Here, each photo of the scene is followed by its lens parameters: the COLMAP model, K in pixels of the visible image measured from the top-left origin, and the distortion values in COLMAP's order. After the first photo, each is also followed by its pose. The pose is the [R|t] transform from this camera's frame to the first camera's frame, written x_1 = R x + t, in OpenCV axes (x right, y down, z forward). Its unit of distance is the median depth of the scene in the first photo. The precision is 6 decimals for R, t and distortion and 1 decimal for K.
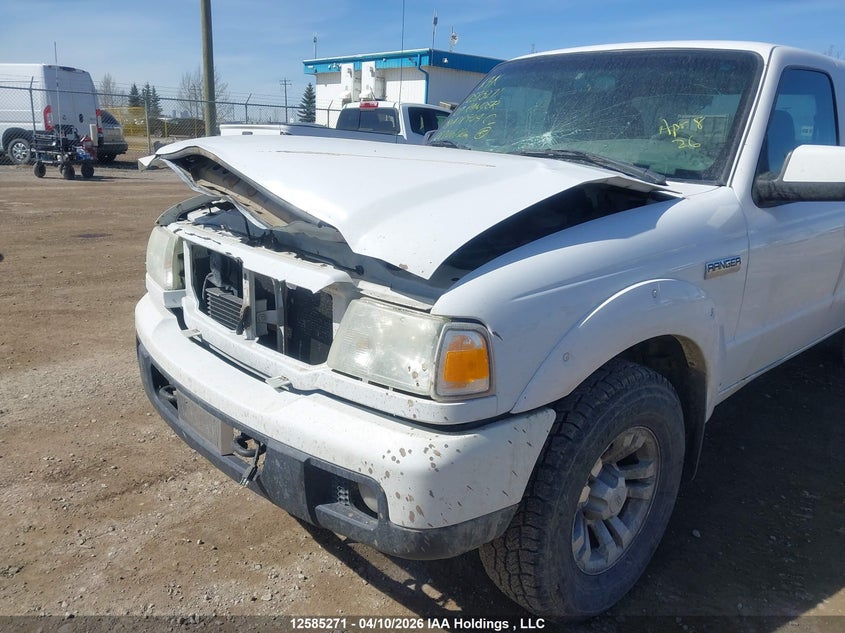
lens RADIAL K [[641.6, 0, 421.3], [0, 641.6, 328.4], [0, 0, 1]] dist [0.057767, -0.113206]
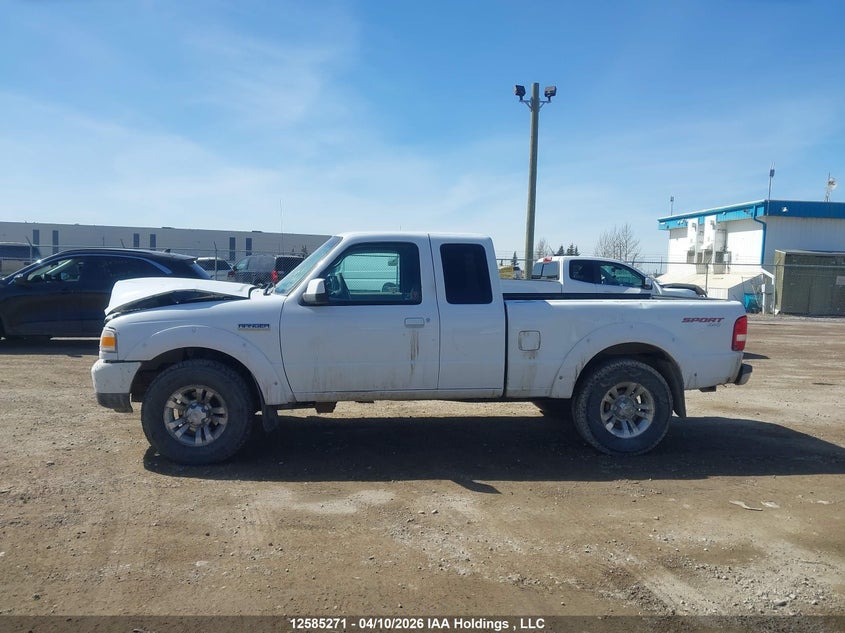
lens RADIAL K [[641.6, 0, 421.3], [0, 641.6, 328.4], [0, 0, 1]] dist [0.057767, -0.113206]
pose [[0.831627, 0.023161, -0.554852, 0.122537], [-0.148166, 0.972166, -0.181493, 0.013383], [0.535205, 0.233145, 0.811911, -0.032619]]
